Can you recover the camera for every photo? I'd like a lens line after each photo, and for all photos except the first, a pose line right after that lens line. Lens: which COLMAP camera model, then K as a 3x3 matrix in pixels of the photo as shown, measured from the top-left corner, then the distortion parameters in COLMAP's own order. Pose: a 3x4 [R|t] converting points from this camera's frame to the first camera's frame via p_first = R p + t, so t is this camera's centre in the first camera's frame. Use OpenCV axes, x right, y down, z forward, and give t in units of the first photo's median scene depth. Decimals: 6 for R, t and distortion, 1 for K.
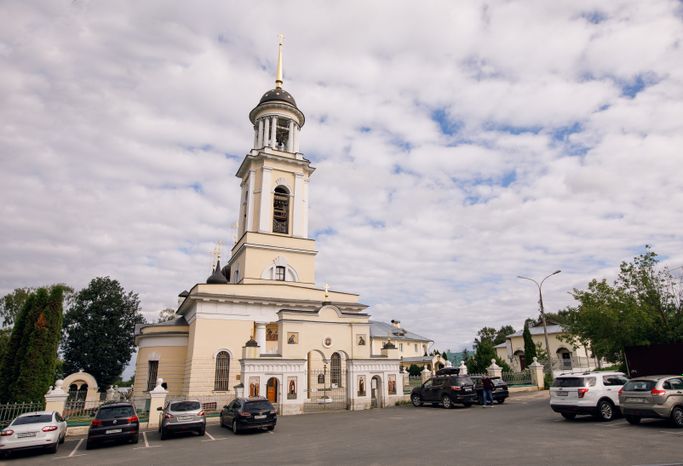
lens RADIAL K [[447.0, 0, 341.5], [0, 447.0, 233.0], [0, 0, 1]] dist [-0.004308, 0.002311]
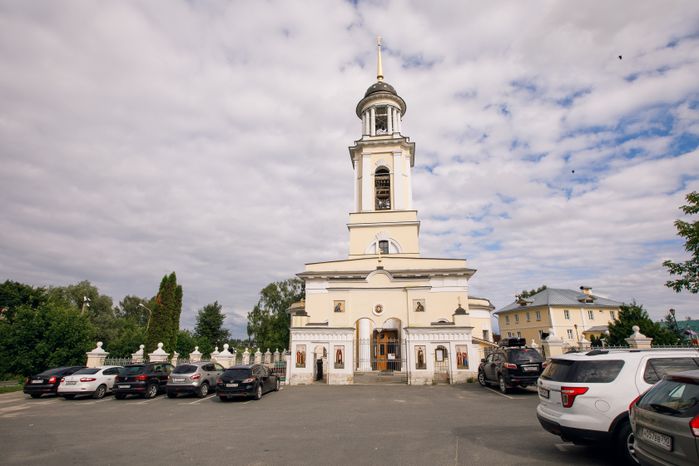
lens RADIAL K [[350.3, 0, 349.5], [0, 350.3, 233.0], [0, 0, 1]] dist [-0.025650, 0.000667]
pose [[0.825552, -0.151666, -0.543564, 0.327502], [0.153745, 0.987220, -0.041952, 0.104229], [0.542979, -0.048937, 0.838319, 0.349145]]
